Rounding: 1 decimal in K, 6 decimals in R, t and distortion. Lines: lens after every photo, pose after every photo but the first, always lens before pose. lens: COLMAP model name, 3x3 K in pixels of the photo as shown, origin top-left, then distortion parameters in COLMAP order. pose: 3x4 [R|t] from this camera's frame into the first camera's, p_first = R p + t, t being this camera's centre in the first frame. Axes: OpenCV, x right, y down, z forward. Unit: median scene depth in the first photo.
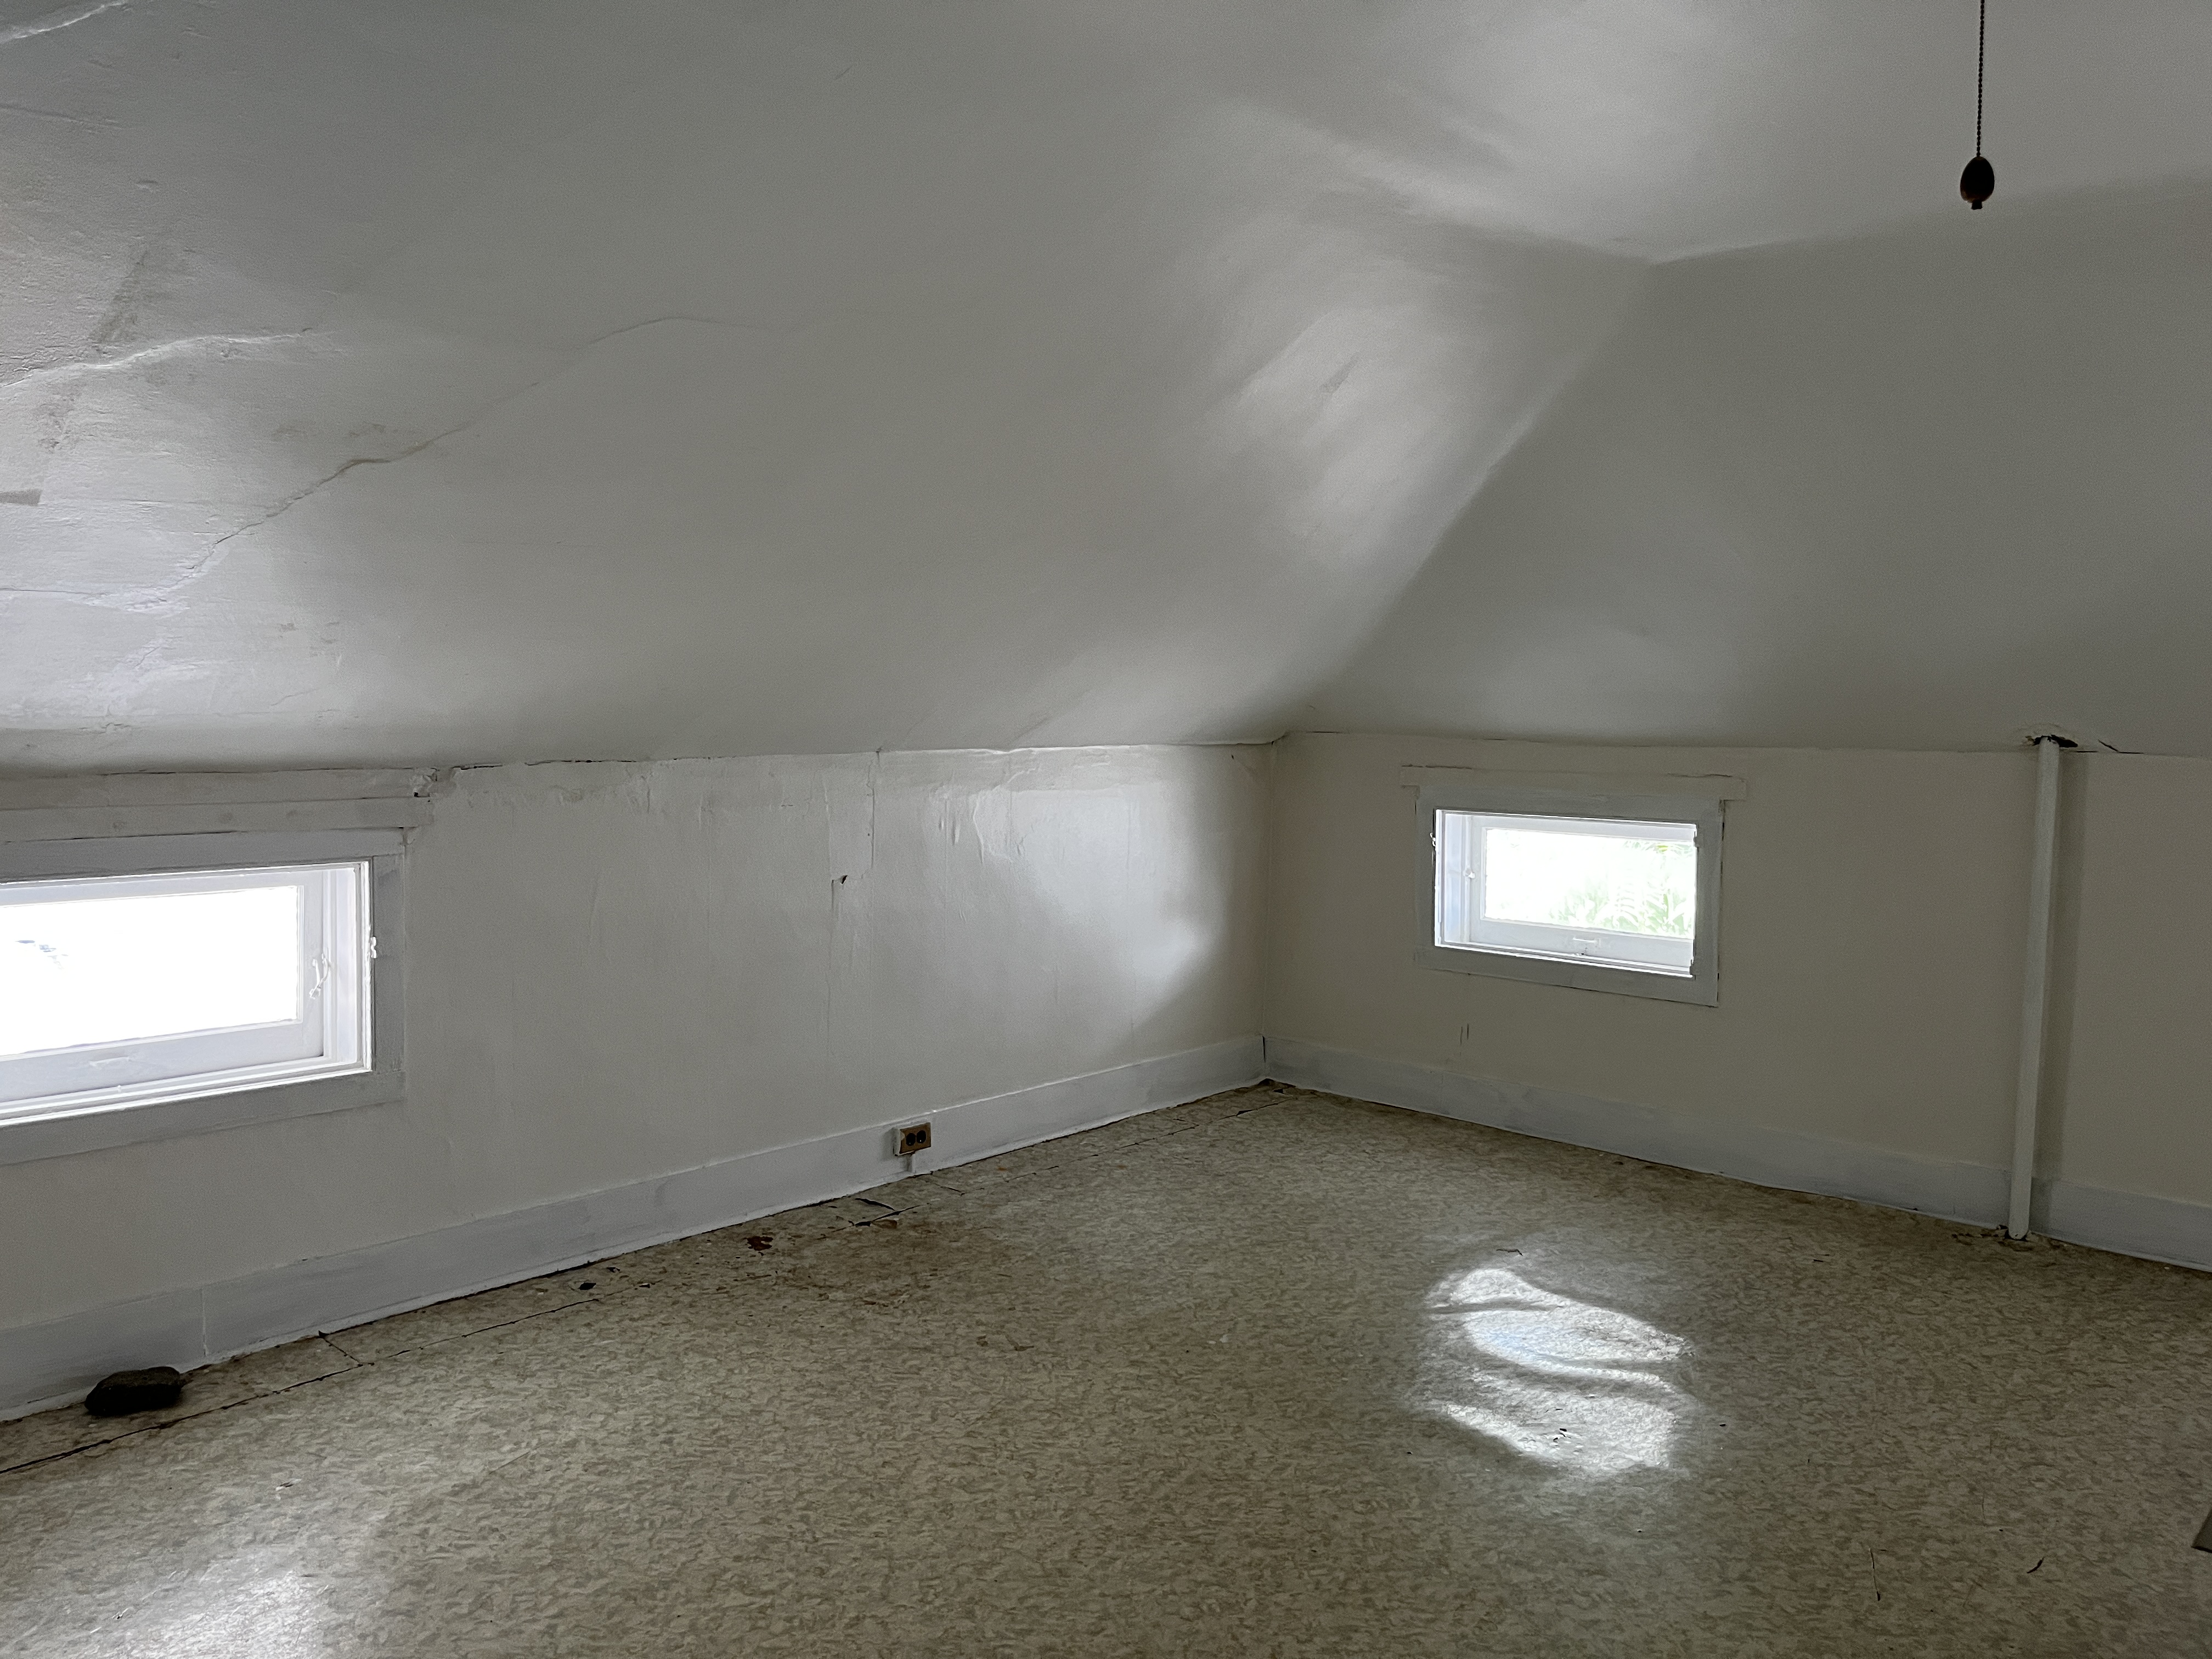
lens RADIAL K [[1678.5, 0, 1098.3], [0, 1678.5, 817.8], [0, 0, 1]] dist [0.054905, -0.083057]
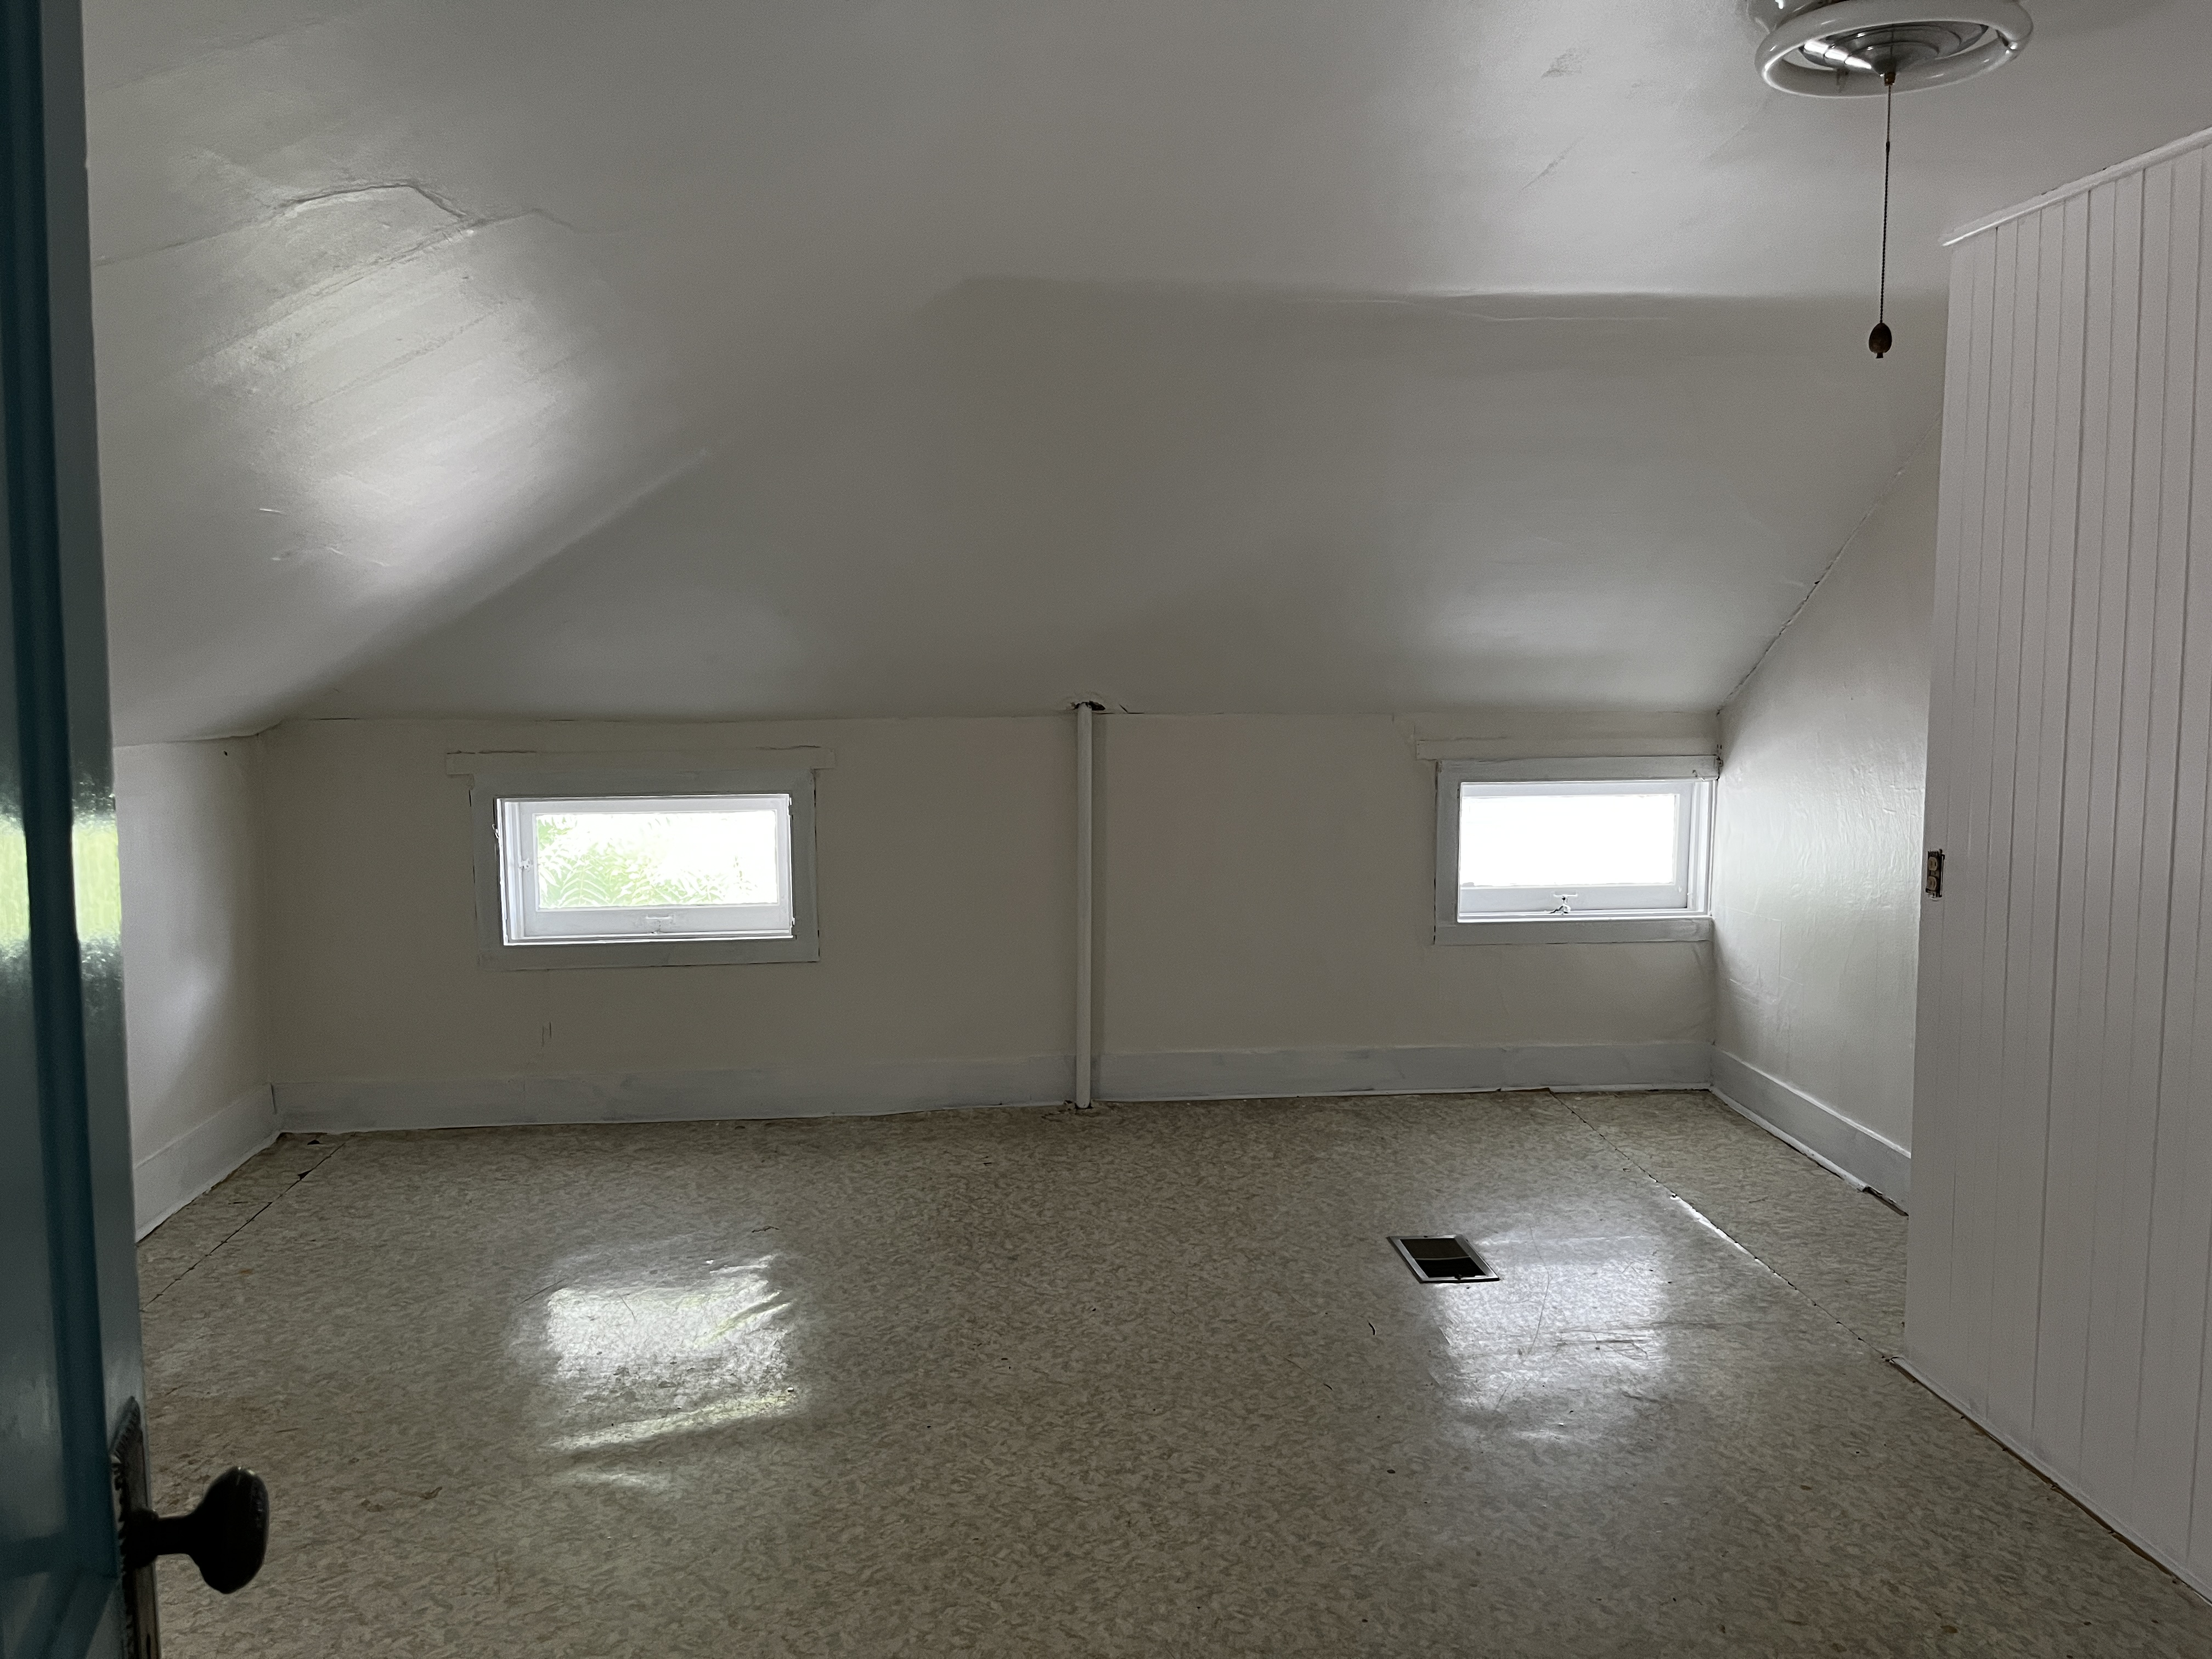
lens RADIAL K [[1678.5, 0, 1100.1], [0, 1678.5, 824.6], [0, 0, 1]] dist [0.054905, -0.083057]
pose [[0.654321, -0.087524, 0.751134, -0.340793], [0.066565, 0.996090, 0.058082, -0.027417], [-0.753281, 0.011995, 0.657589, 0.174353]]
